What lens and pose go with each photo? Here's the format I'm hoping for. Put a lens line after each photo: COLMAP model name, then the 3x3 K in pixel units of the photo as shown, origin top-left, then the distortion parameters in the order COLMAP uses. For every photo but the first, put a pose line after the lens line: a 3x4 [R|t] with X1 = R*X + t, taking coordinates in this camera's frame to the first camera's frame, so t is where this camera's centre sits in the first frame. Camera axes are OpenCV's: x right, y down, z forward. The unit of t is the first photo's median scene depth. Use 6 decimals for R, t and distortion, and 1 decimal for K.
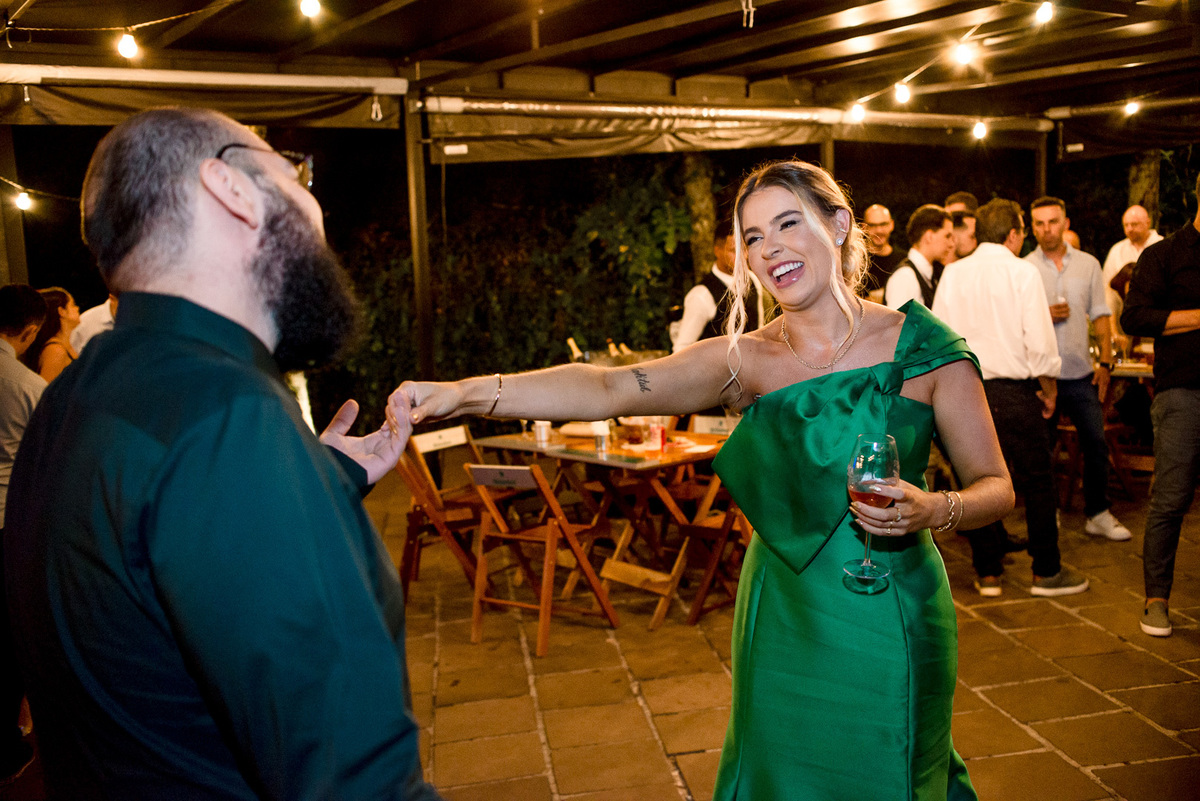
lens RADIAL K [[1240.9, 0, 600.0], [0, 1240.9, 400.5], [0, 0, 1]] dist [-0.078835, 0.004981]
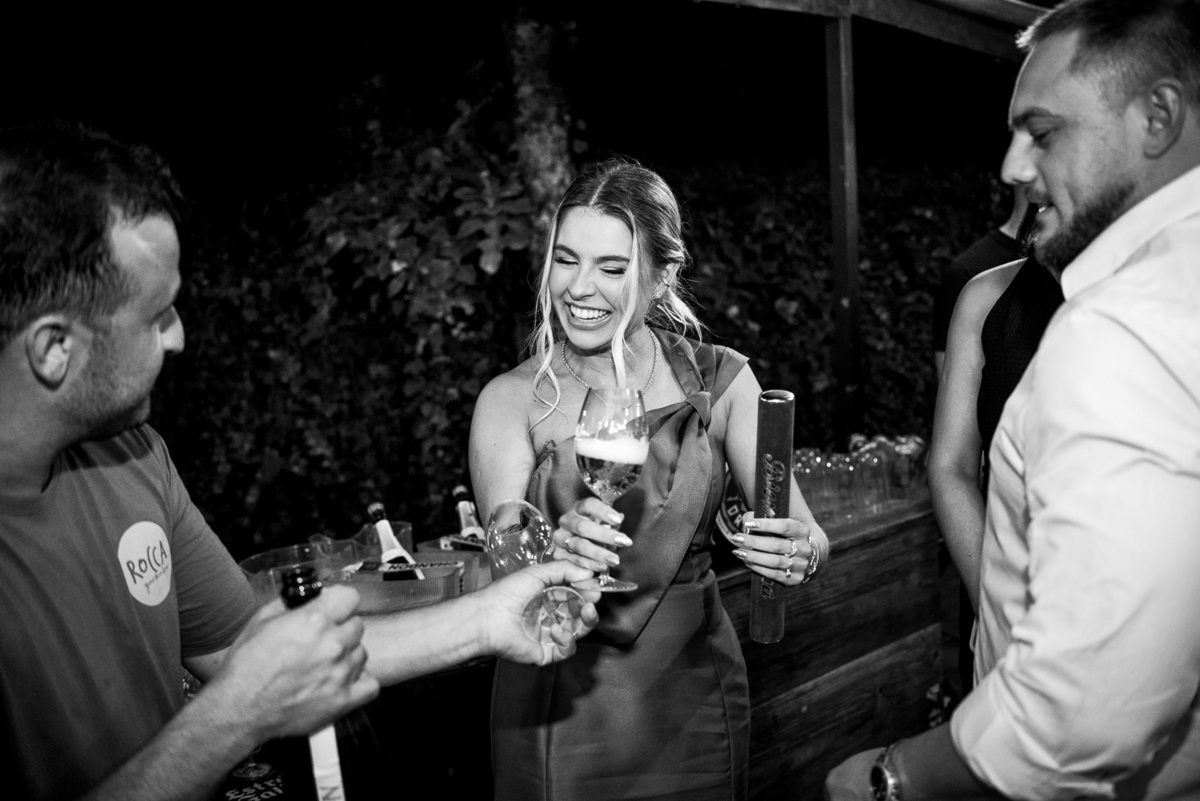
lens RADIAL K [[1240.9, 0, 600.0], [0, 1240.9, 400.5], [0, 0, 1]] dist [-0.078835, 0.004981]
pose [[0.981508, -0.027938, 0.189369, 0.002324], [0.037857, 0.998083, -0.048962, -0.038448], [-0.187638, 0.055226, 0.980684, 0.480134]]
